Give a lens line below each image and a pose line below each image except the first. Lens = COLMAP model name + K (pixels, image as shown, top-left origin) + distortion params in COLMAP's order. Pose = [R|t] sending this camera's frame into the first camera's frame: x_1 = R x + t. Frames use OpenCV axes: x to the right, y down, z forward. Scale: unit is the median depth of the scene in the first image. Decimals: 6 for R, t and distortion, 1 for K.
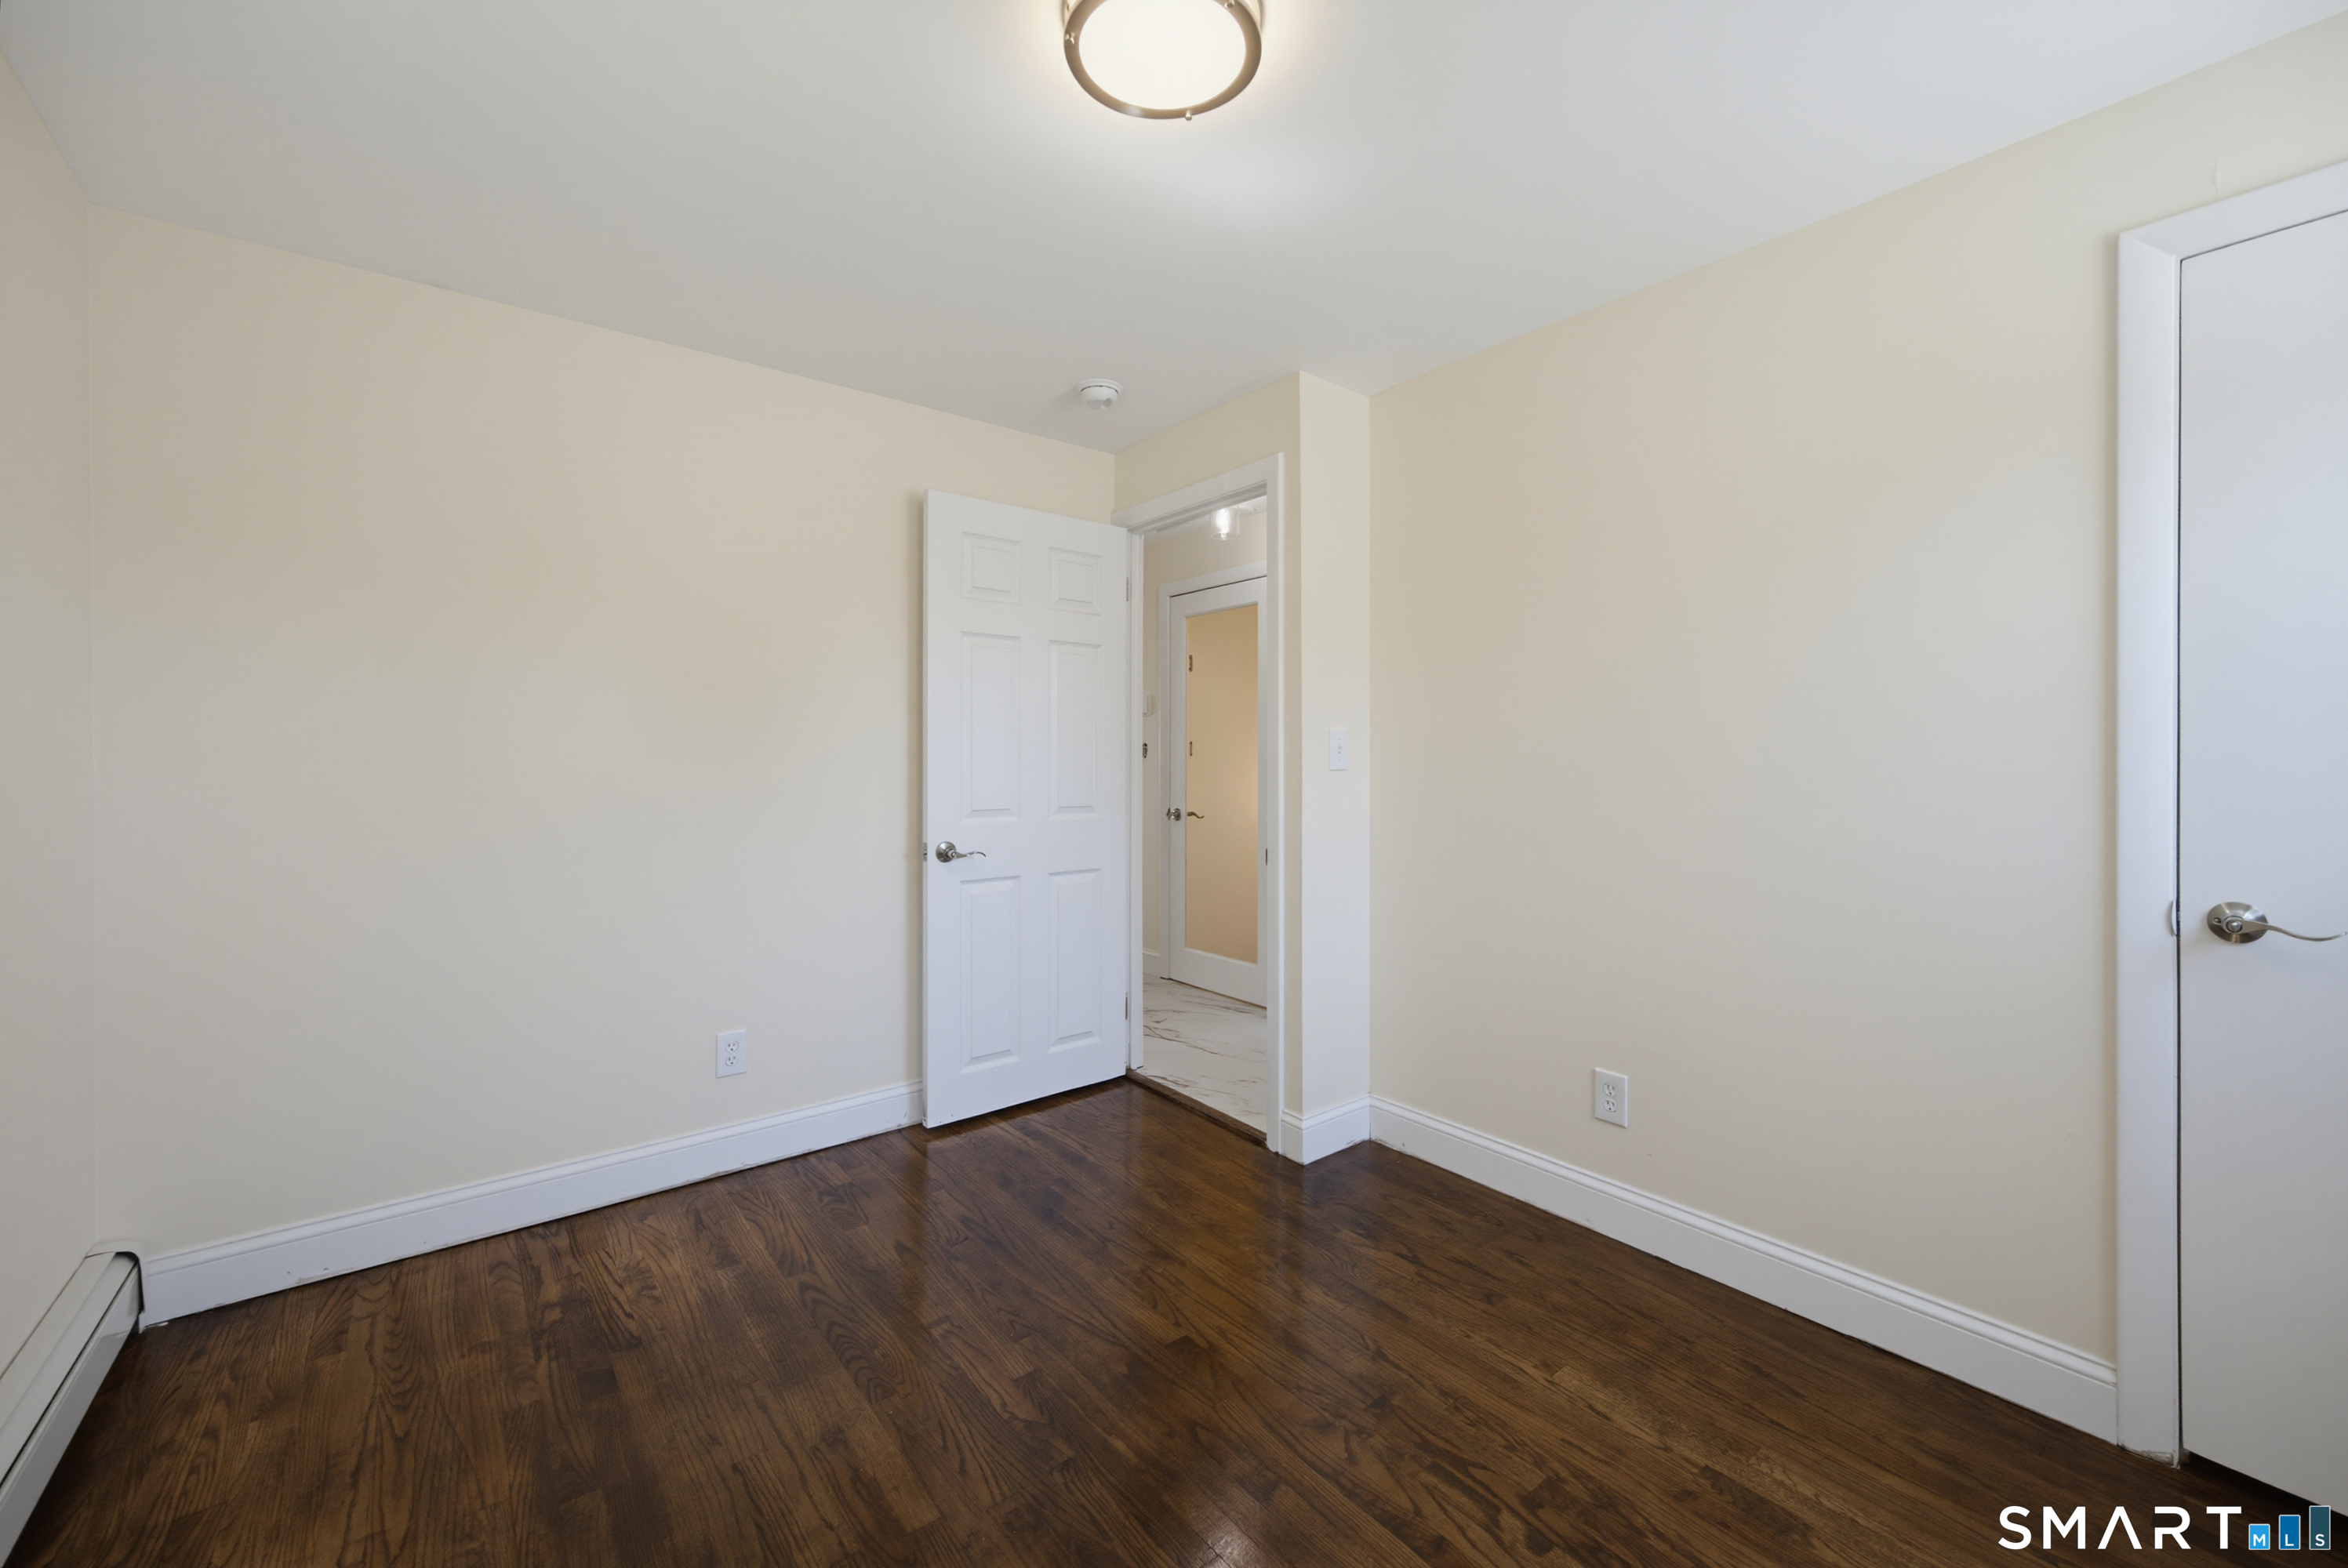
lens RADIAL K [[921.9, 0, 1181.6], [0, 921.9, 750.6], [0, 0, 1]] dist [0.000465, -0.000308]
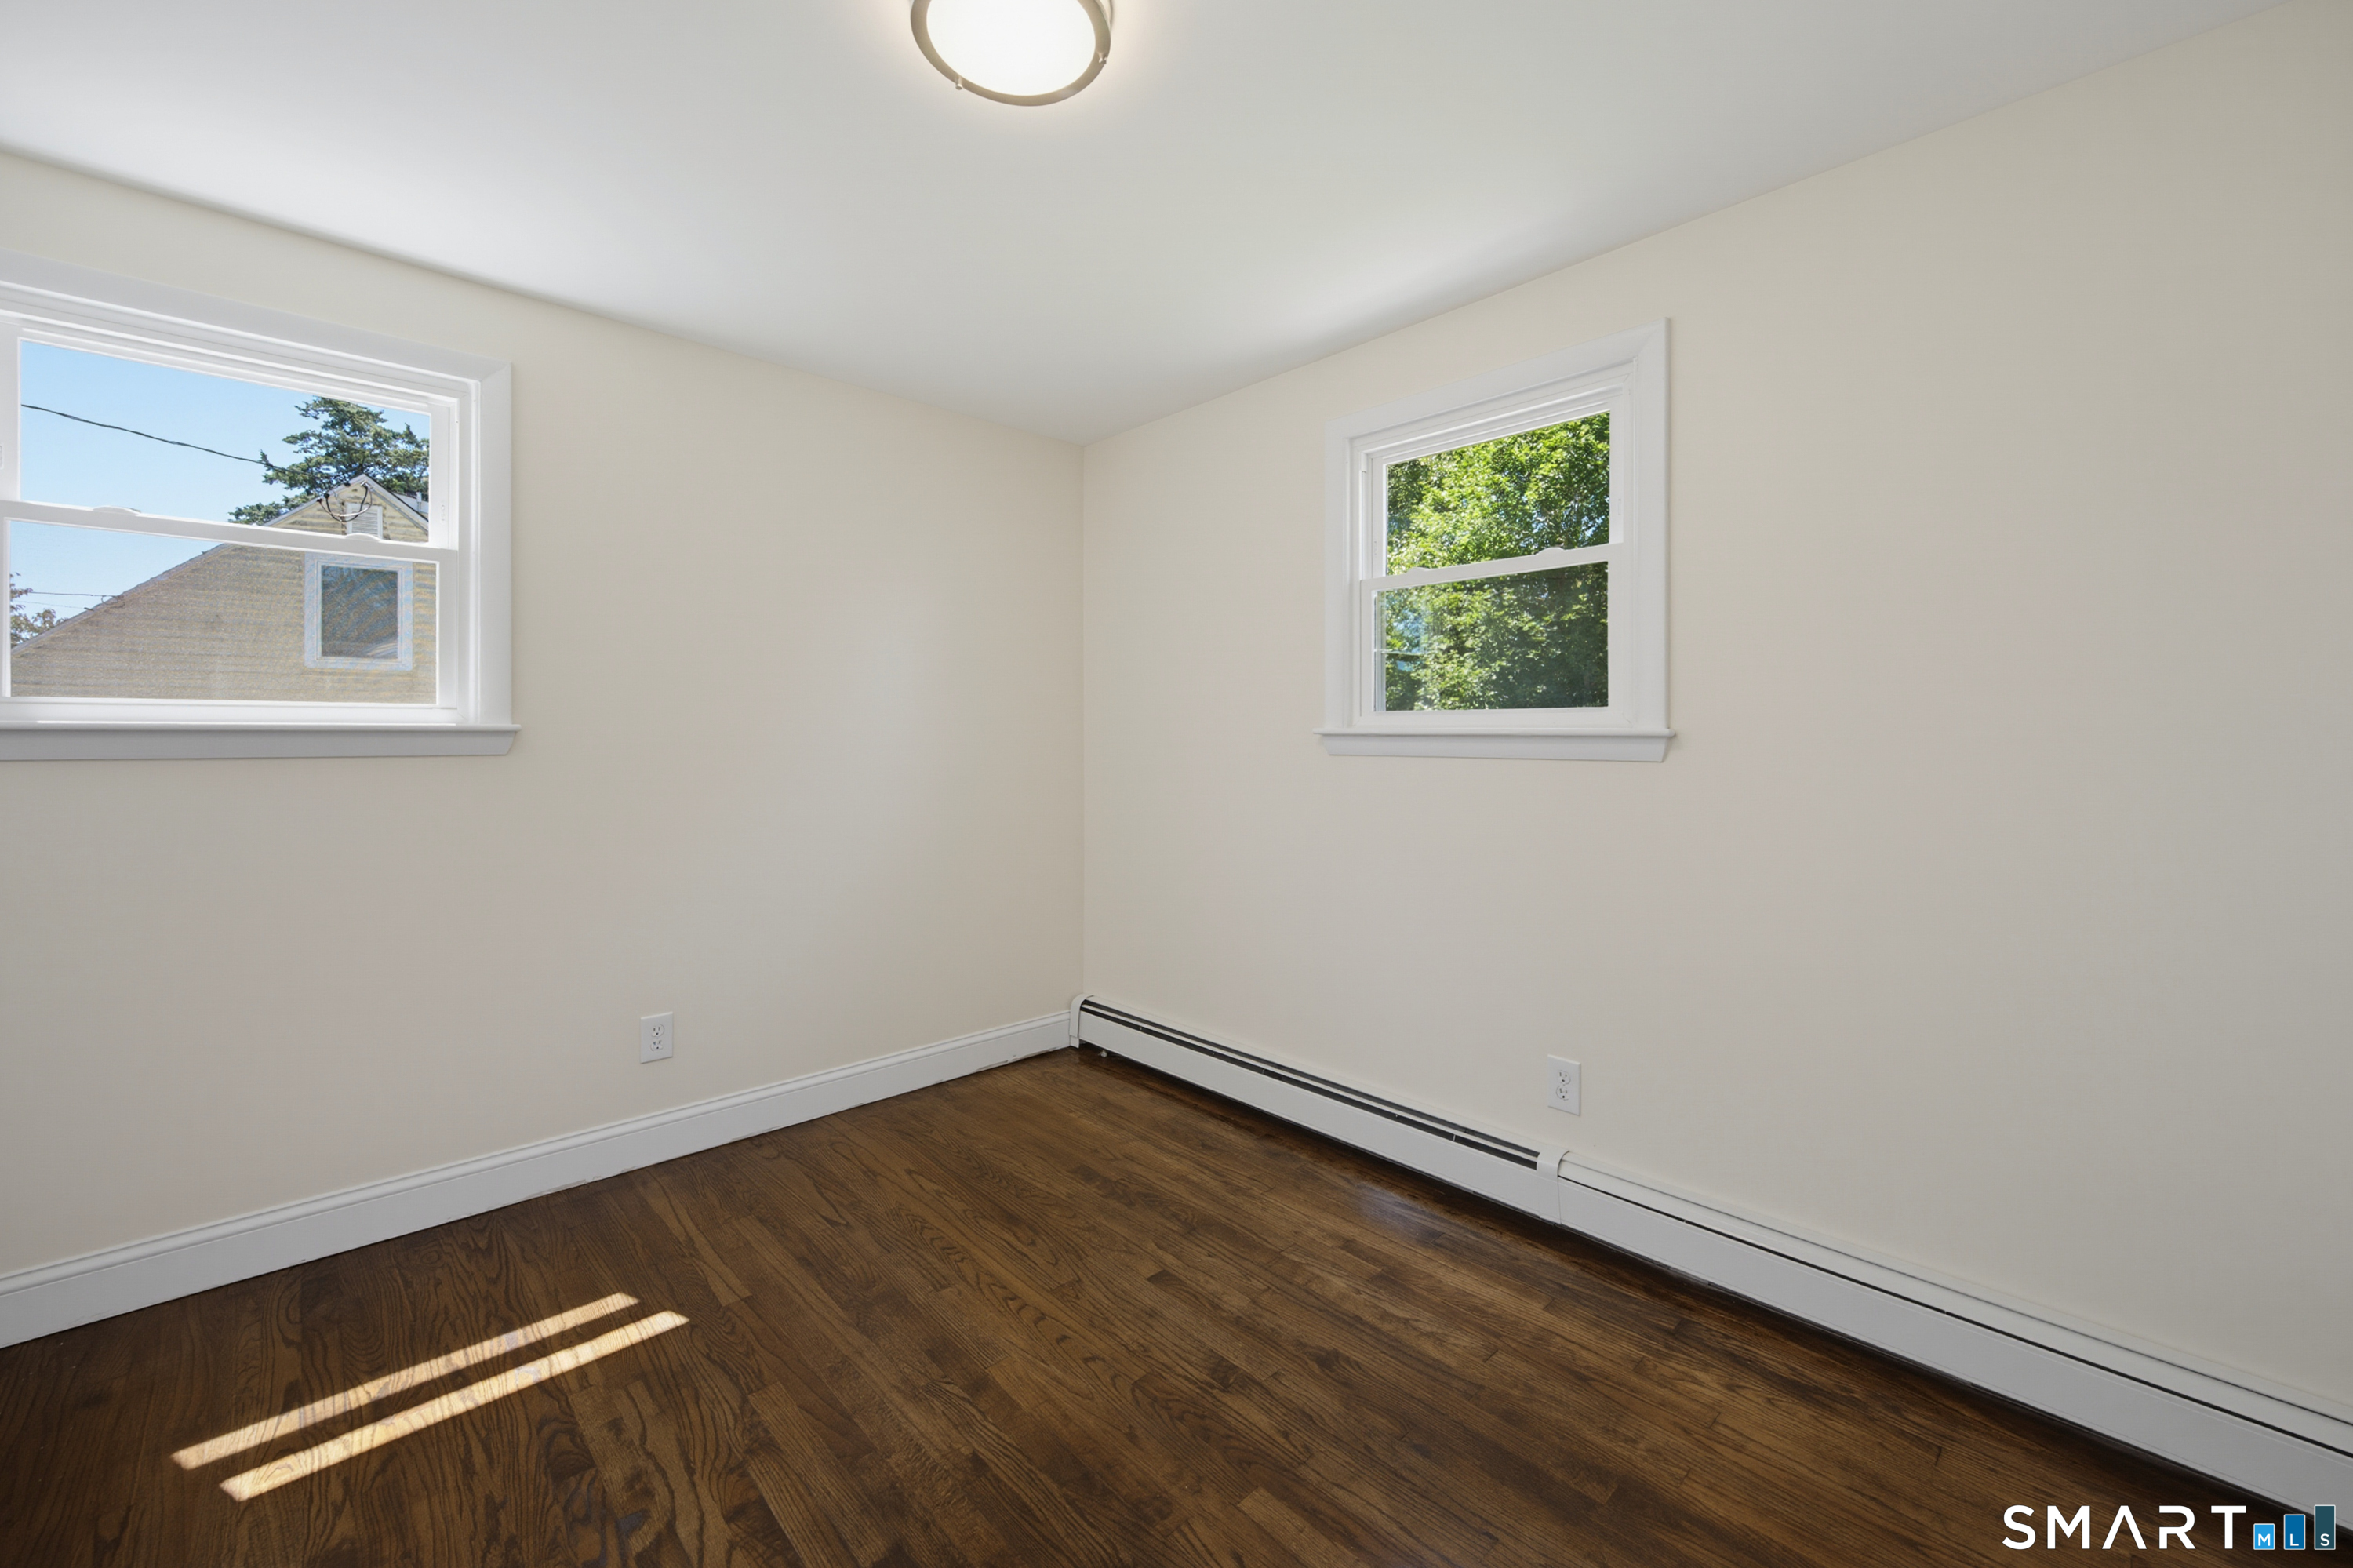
lens RADIAL K [[936.7, 0, 1187.0], [0, 936.7, 740.6], [0, 0, 1]] dist [-0.000189, -0.000333]
pose [[-0.996479, -0.000910, -0.083843, -0.099106], [-0.001252, 0.999991, 0.004023, 0.006081], [0.083839, 0.004114, -0.996471, 1.606636]]
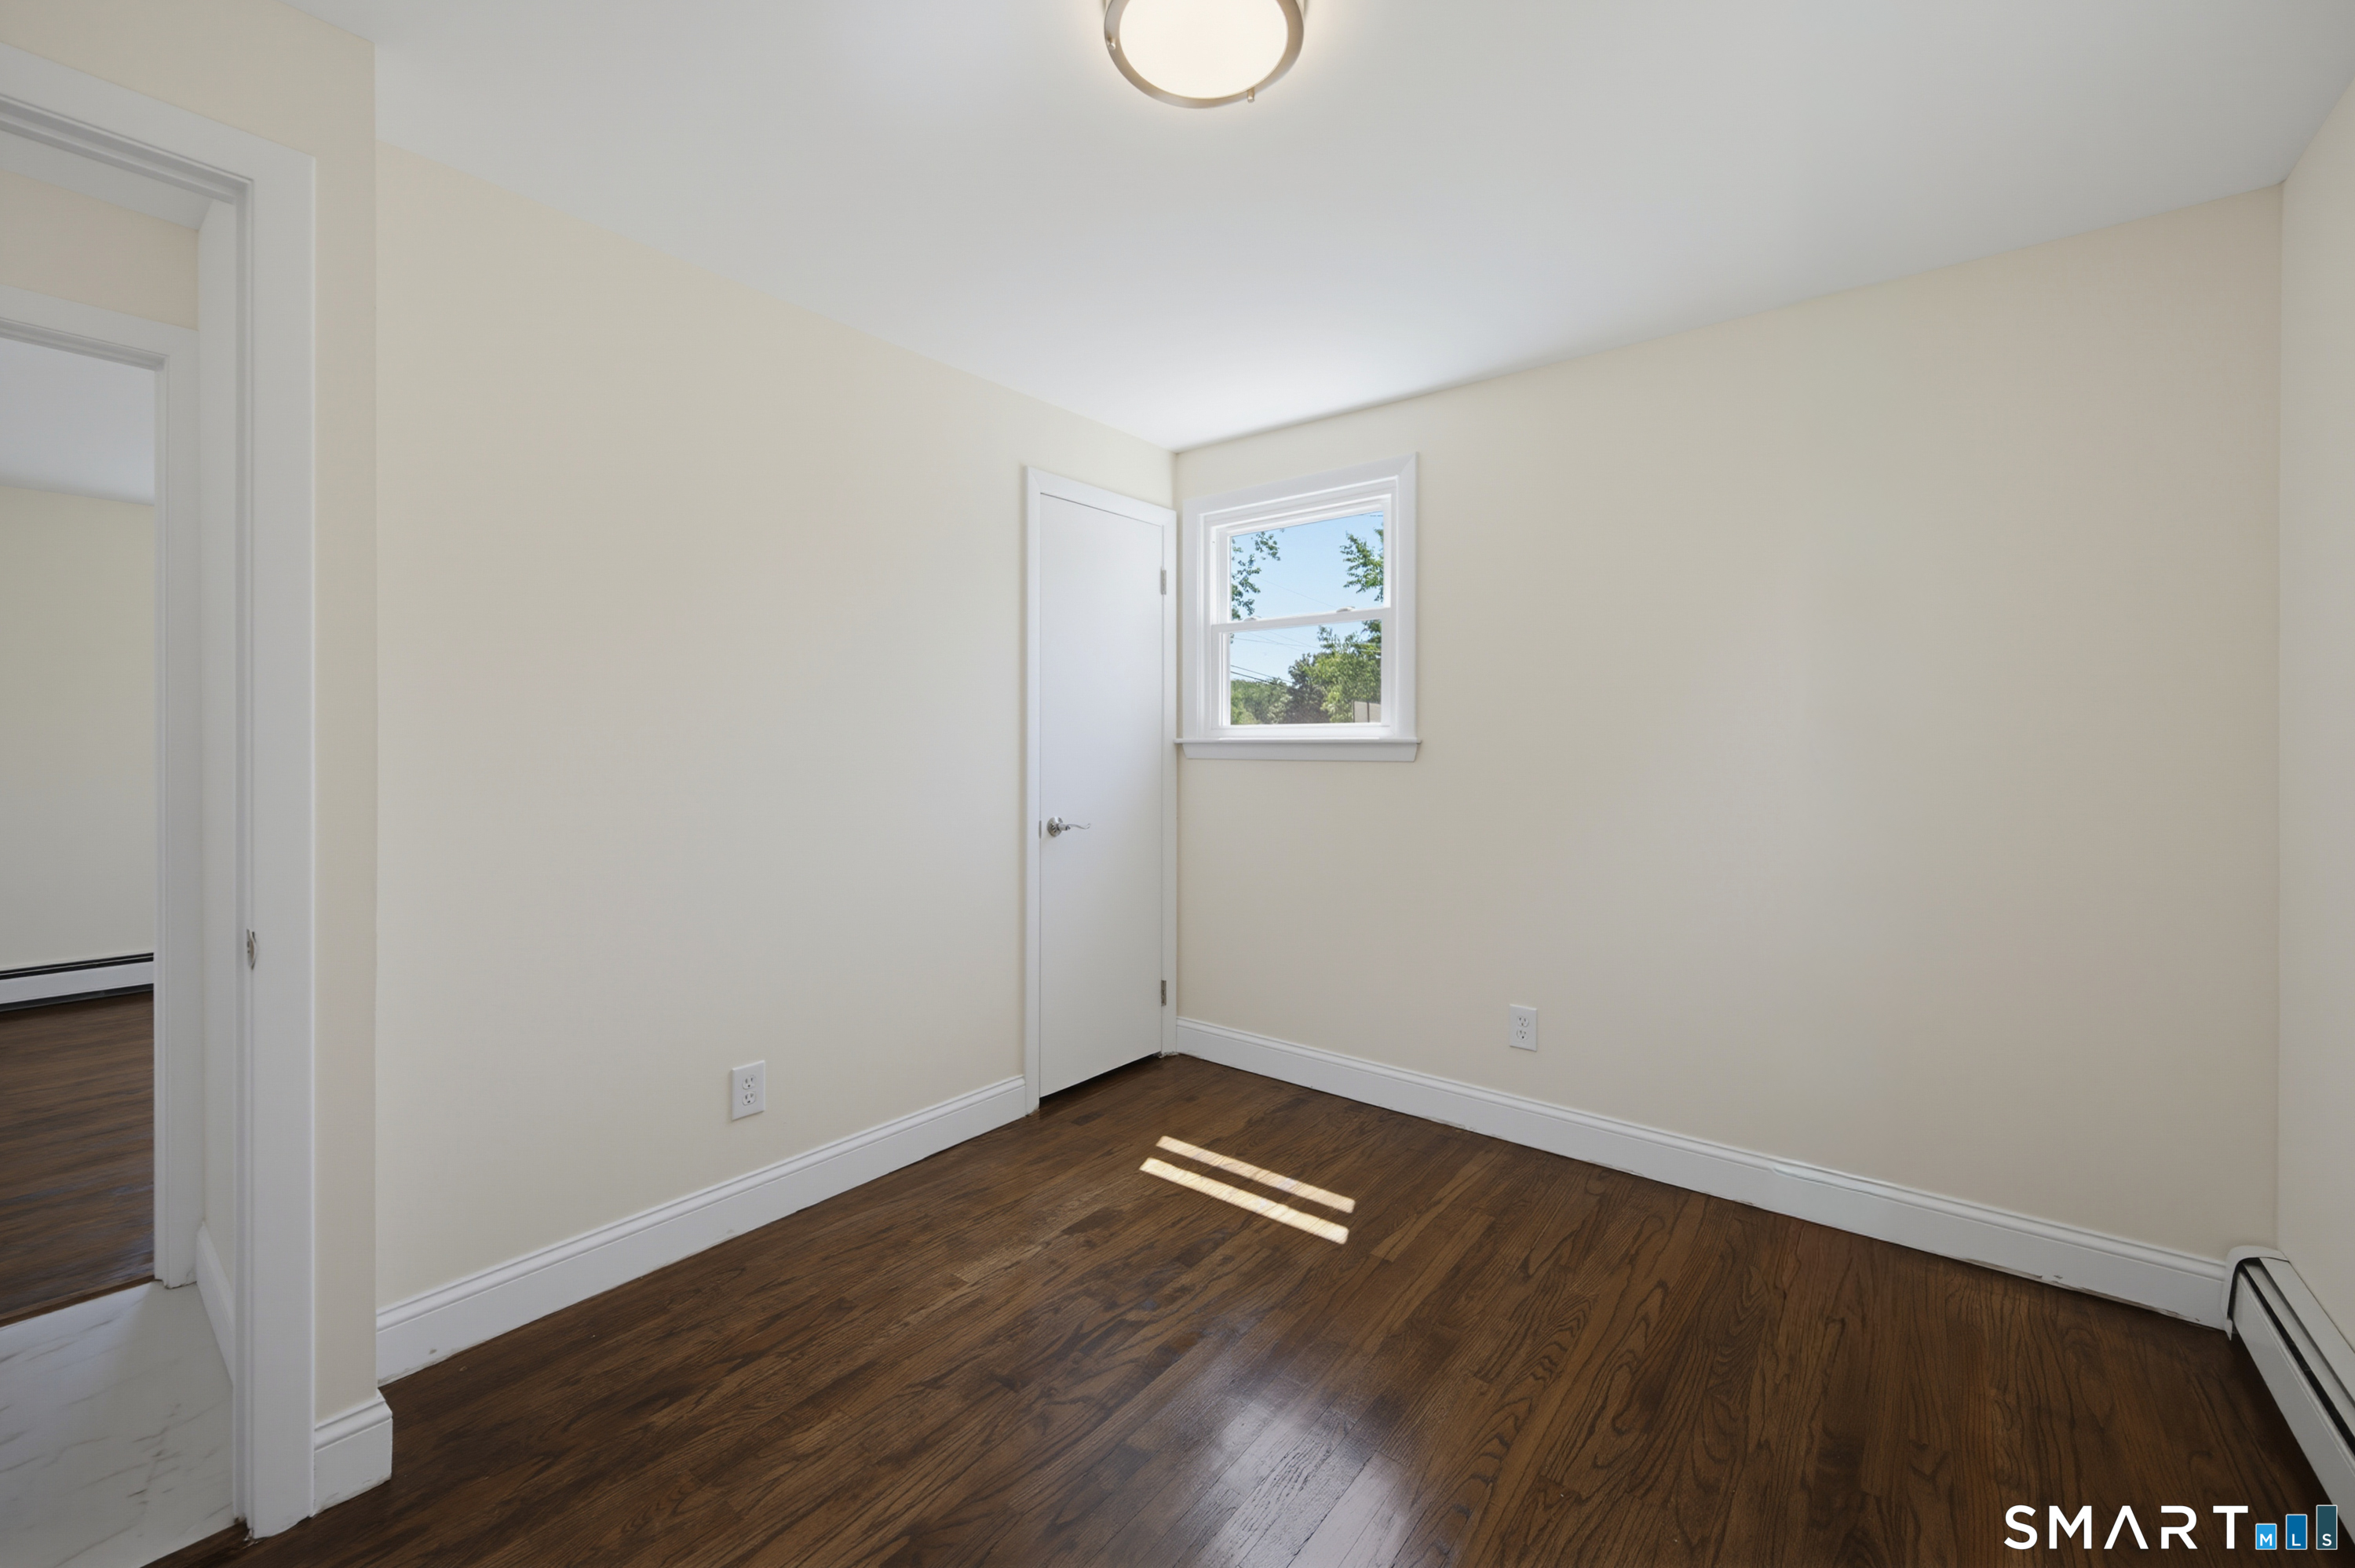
lens RADIAL K [[924.7, 0, 1185.2], [0, 924.7, 750.5], [0, 0, 1]] dist [0.000465, -0.000308]
pose [[-0.220952, -0.006769, 0.975261, -0.775753], [-0.003623, 0.999975, 0.006120, 0.004749], [-0.975278, -0.002182, -0.220971, 0.982984]]
